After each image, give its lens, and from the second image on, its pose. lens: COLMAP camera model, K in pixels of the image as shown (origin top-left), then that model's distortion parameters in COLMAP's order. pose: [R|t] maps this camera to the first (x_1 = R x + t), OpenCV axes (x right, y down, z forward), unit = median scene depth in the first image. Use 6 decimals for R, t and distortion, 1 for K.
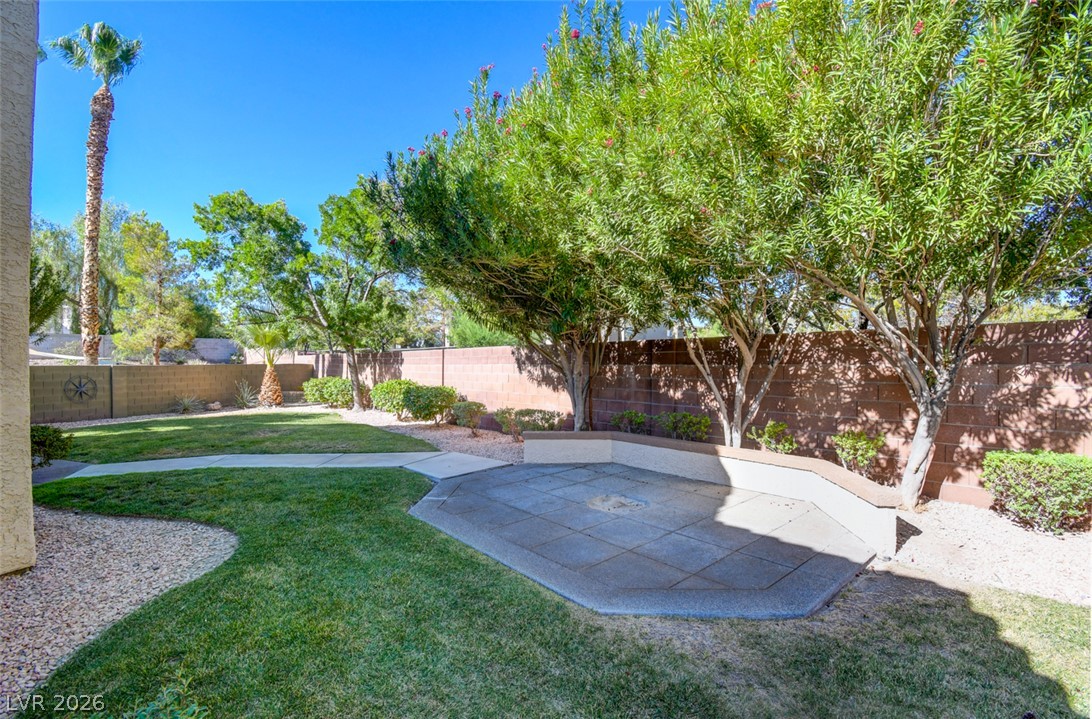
lens RADIAL K [[477.1, 0, 544.4], [0, 477.1, 375.7], [0, 0, 1]] dist [0.000648, 0.000027]
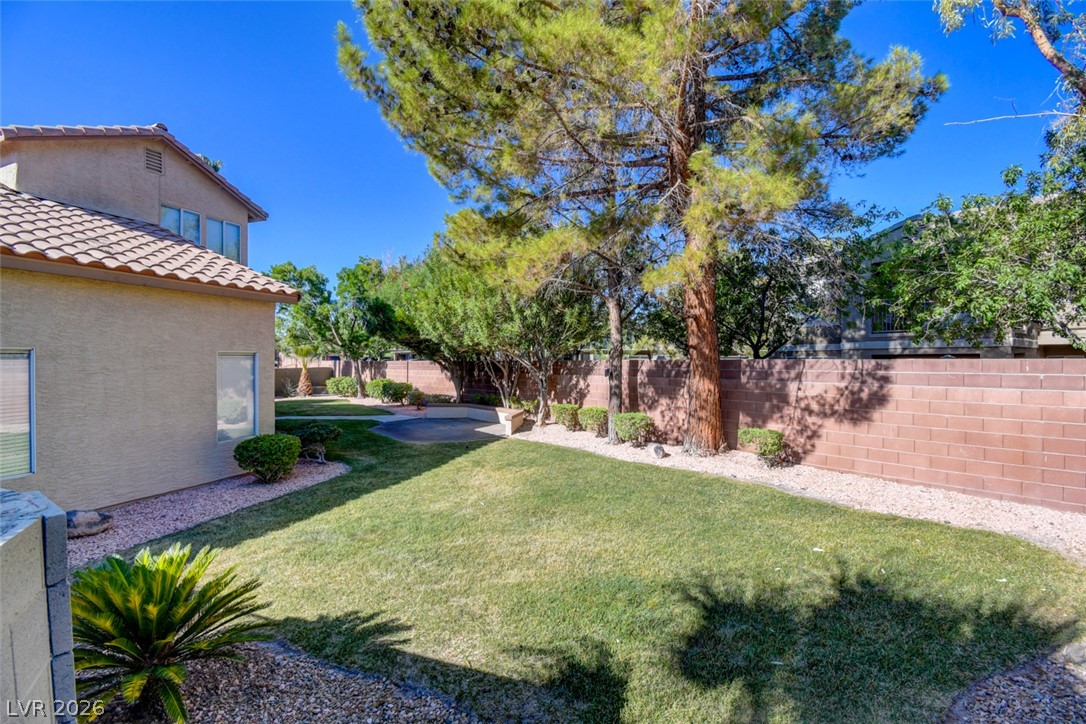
lens RADIAL K [[477.6, 0, 543.0], [0, 477.6, 362.0], [0, 0, 1]] dist [0.000677, -0.017429]
pose [[0.999368, -0.006000, -0.035044, 0.281367], [0.005358, 0.999817, -0.018388, -0.014074], [0.035148, 0.018189, 0.999217, -0.584860]]
